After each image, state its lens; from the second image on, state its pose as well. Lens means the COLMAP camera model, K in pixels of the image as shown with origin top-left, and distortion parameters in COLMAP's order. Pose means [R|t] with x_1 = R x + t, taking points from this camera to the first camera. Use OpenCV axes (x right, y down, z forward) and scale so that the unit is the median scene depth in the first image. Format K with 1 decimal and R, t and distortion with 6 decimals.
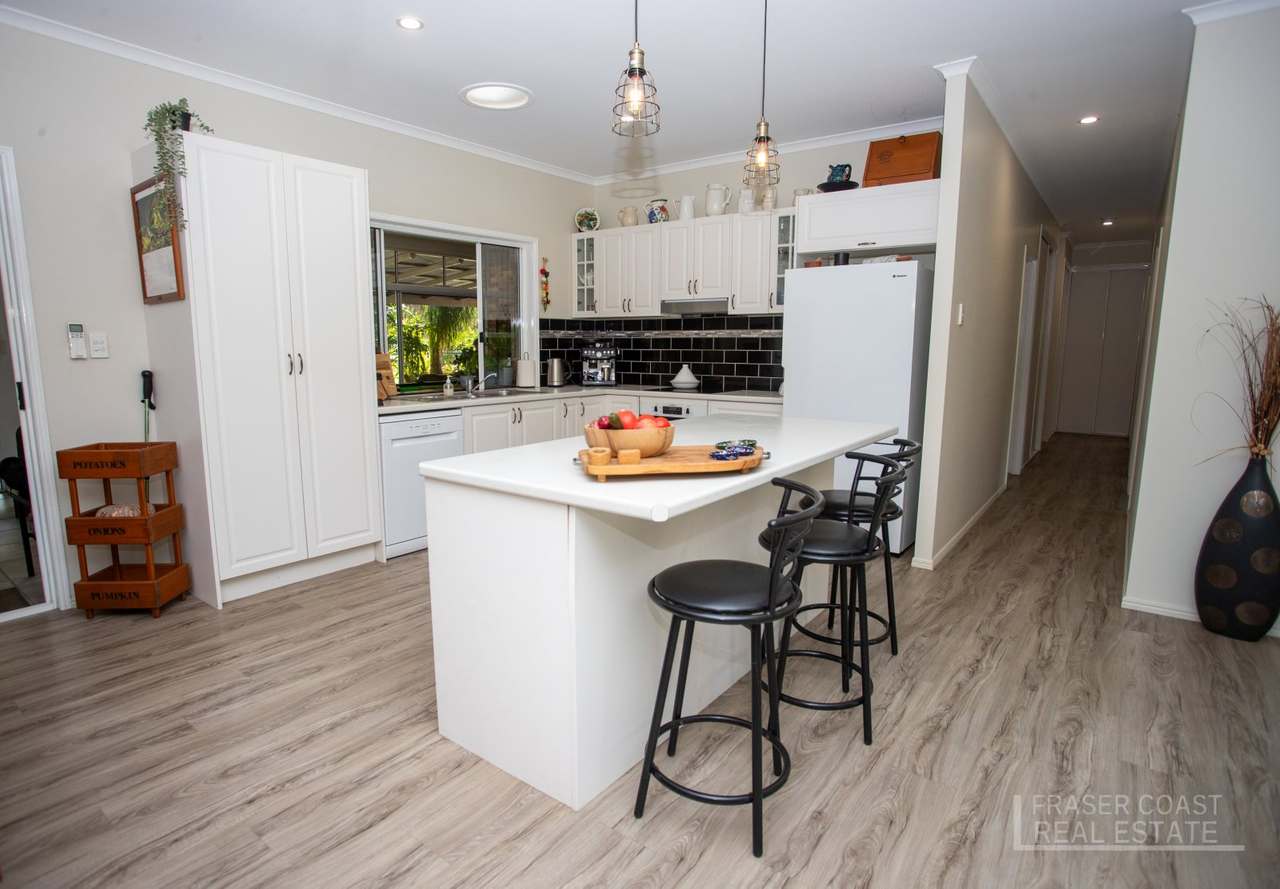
lens RADIAL K [[676.4, 0, 633.1], [0, 676.4, 441.6], [0, 0, 1]] dist [-0.007377, 0.001566]
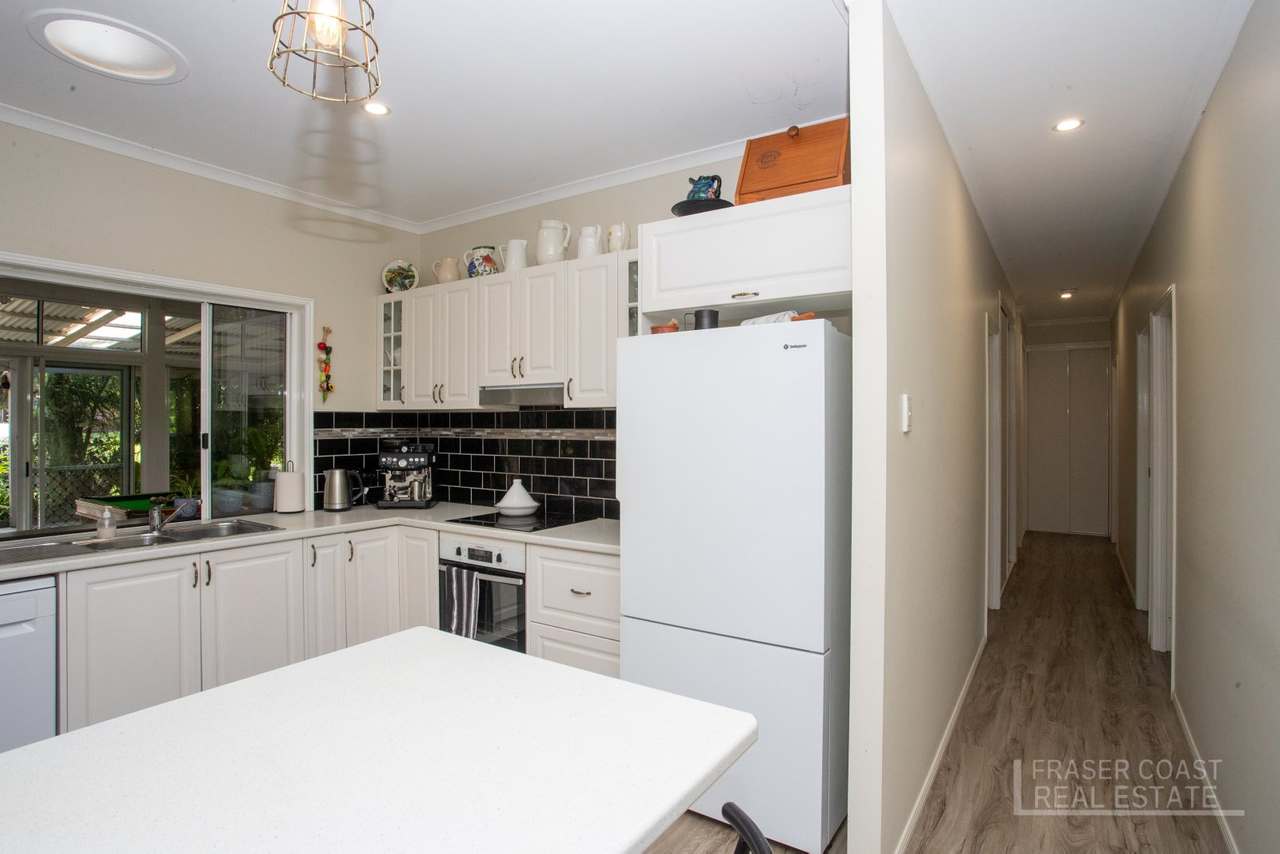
lens RADIAL K [[659.9, 0, 645.5], [0, 659.9, 423.9], [0, 0, 1]] dist [-0.016666, 0.000742]
pose [[0.998399, -0.003335, 0.056461, 0.165373], [0.011406, 0.989623, -0.143233, -0.071871], [-0.055398, 0.143647, 0.988077, 0.328095]]
